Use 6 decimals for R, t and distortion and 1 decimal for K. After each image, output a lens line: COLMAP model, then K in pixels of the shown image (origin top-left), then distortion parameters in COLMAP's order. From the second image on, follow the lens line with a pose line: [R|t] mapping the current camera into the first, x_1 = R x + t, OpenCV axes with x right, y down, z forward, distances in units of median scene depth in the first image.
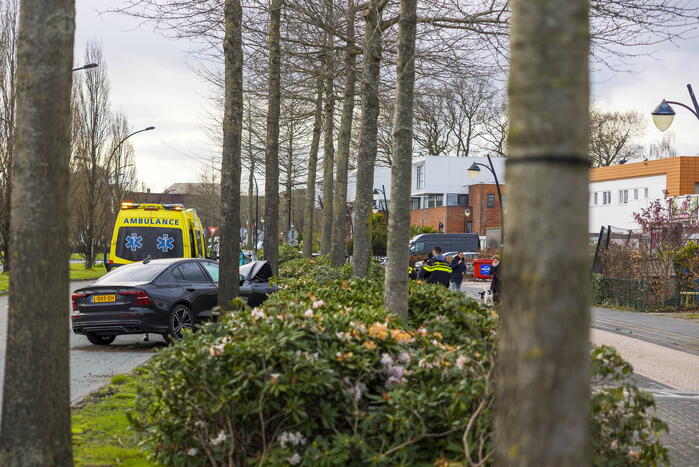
lens RADIAL K [[1940.1, 0, 243.4], [0, 1940.1, 234.1], [0, 0, 1]] dist [-0.052448, 0.265278]
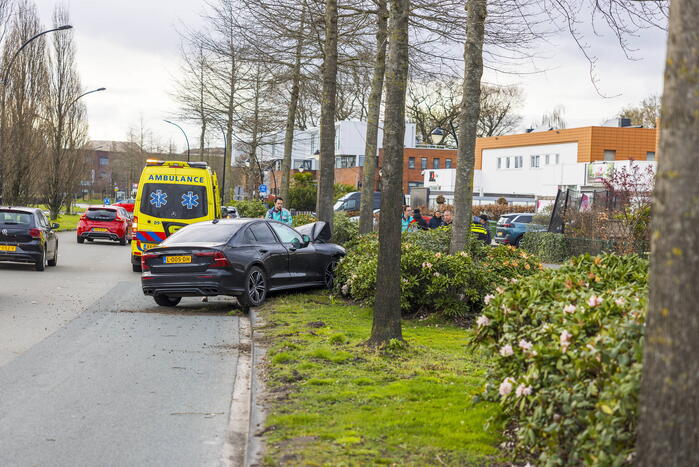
lens RADIAL K [[1687.6, 0, 349.5], [0, 1687.6, 233.5], [0, 0, 1]] dist [-0.007696, -0.061982]
pose [[0.991031, 0.013939, 0.132902, -0.074270], [-0.017475, 0.999523, 0.025479, -0.001931], [-0.132484, -0.027573, 0.990802, 0.116338]]
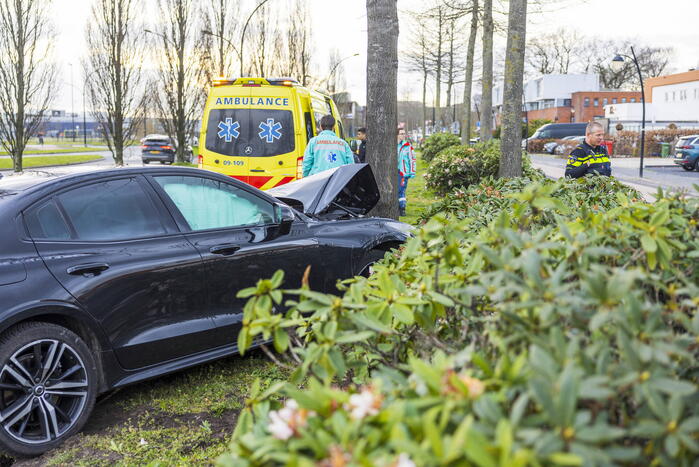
lens RADIAL K [[916.2, 0, 349.5], [0, 916.2, 233.5], [0, 0, 1]] dist [0.020171, -0.008747]
pose [[0.995481, -0.007048, -0.094694, 0.022337], [0.017583, 0.993678, 0.110880, 0.005385], [0.093314, -0.112044, 0.989312, 0.652498]]
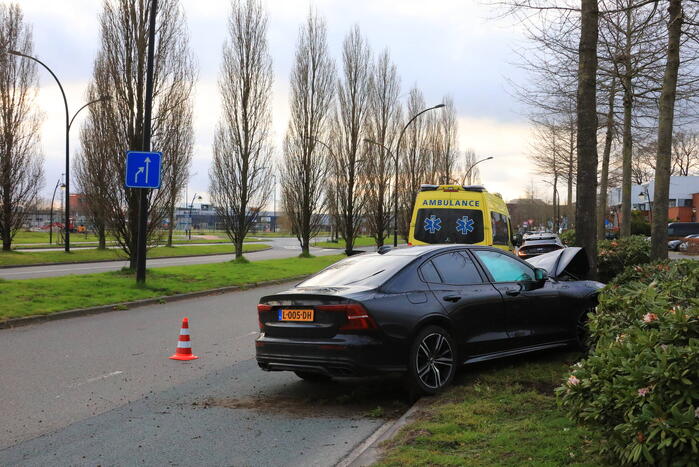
lens RADIAL K [[885.4, 0, 349.5], [0, 885.4, 233.5], [0, 0, 1]] dist [-0.009548, 0.068629]
pose [[0.975014, -0.002229, -0.222133, 0.001491], [0.003868, 0.999968, 0.006945, 0.005352], [0.222111, -0.007631, 0.974992, 0.557518]]
